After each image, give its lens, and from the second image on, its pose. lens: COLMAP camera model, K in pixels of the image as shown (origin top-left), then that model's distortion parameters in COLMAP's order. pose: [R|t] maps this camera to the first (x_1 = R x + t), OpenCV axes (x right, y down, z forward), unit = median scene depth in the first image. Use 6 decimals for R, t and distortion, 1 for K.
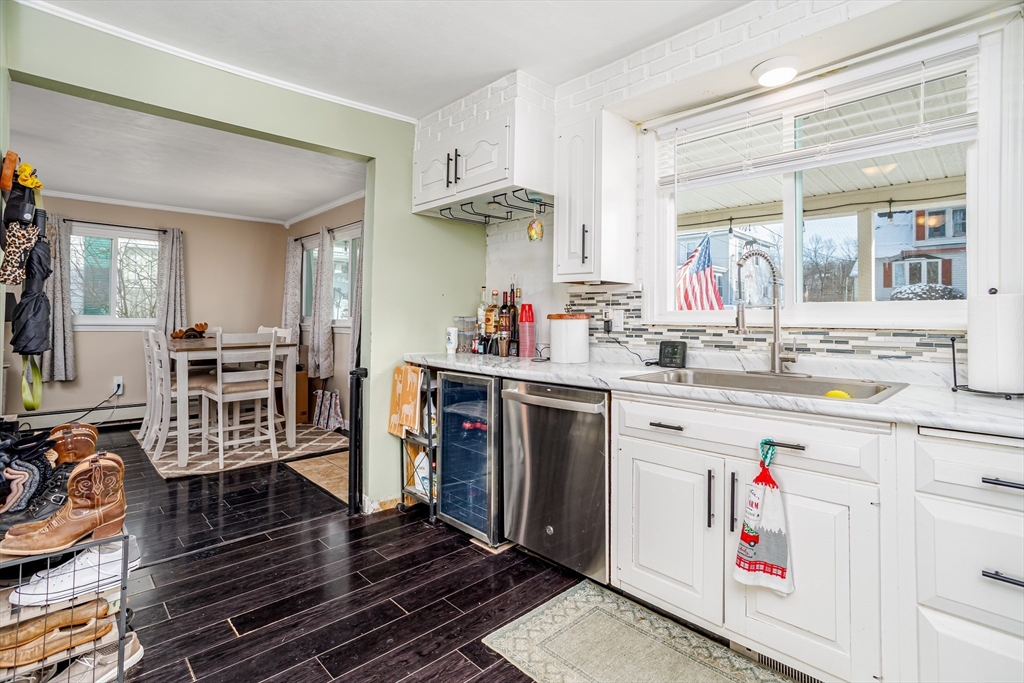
lens RADIAL K [[501.3, 0, 519.7], [0, 501.3, 310.0], [0, 0, 1]] dist [-0.043732, 0.020221]
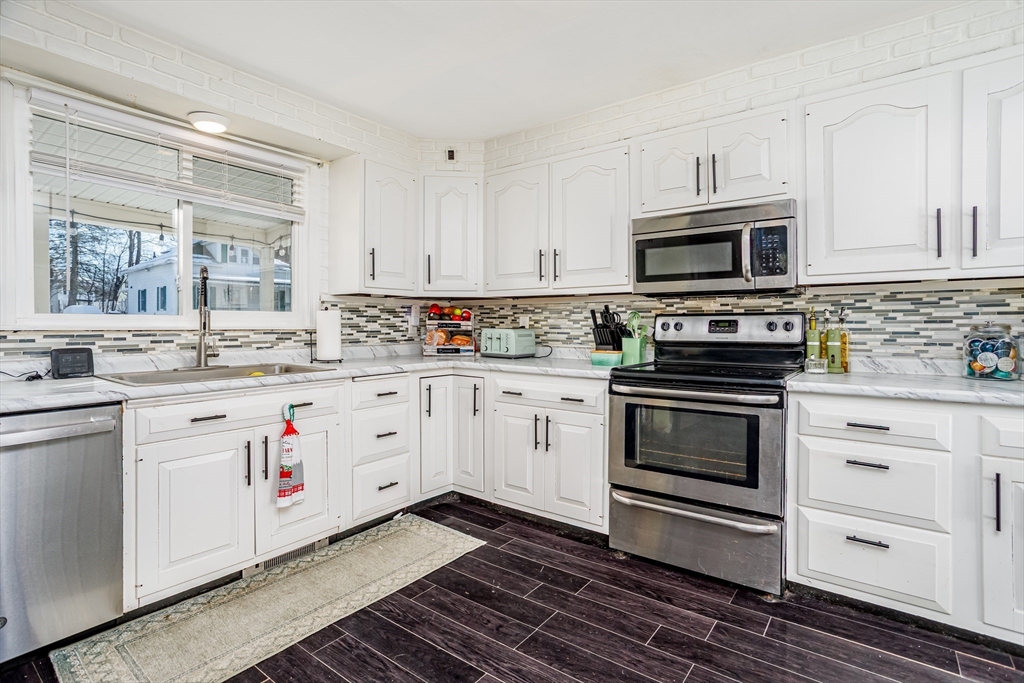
lens RADIAL K [[501.3, 0, 534.3], [0, 501.3, 328.2], [0, 0, 1]] dist [-0.043732, 0.020221]
pose [[-0.184039, -0.010292, 0.982865, -0.705644], [-0.016212, 0.999841, 0.007434, 0.007468], [-0.982785, -0.014566, -0.184177, 0.362633]]
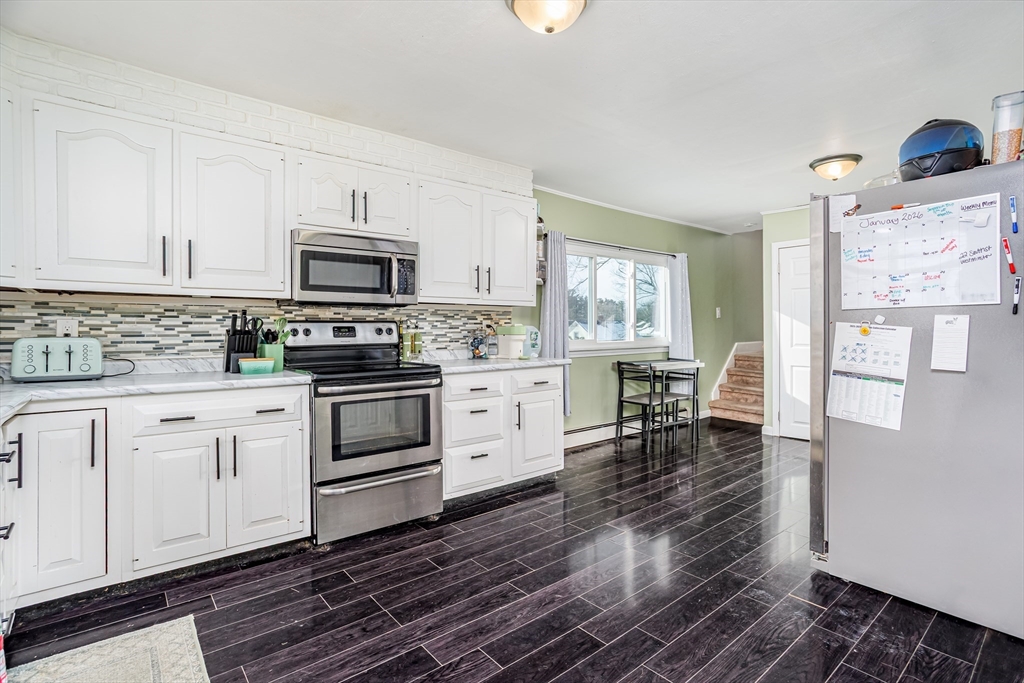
lens RADIAL K [[501.3, 0, 514.7], [0, 501.3, 329.9], [0, 0, 1]] dist [-0.043732, 0.020221]
pose [[-0.998428, -0.000596, 0.056038, -0.170936], [-0.001304, 0.999920, -0.012603, 0.016943], [-0.056026, -0.012656, -0.998349, 1.110039]]
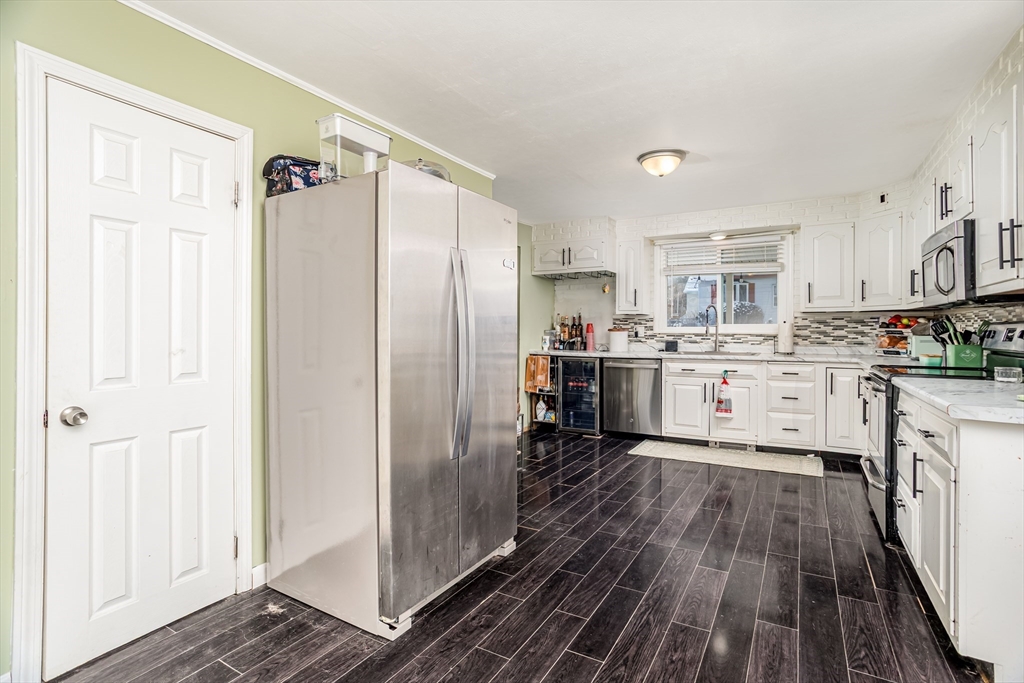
lens RADIAL K [[501.3, 0, 525.2], [0, 501.3, 333.4], [0, 0, 1]] dist [-0.043732, 0.020221]
pose [[0.956770, -0.005236, 0.290799, -1.037036], [-0.001074, 0.999768, 0.021535, -0.020085], [-0.290844, -0.020917, 0.956542, -1.042815]]
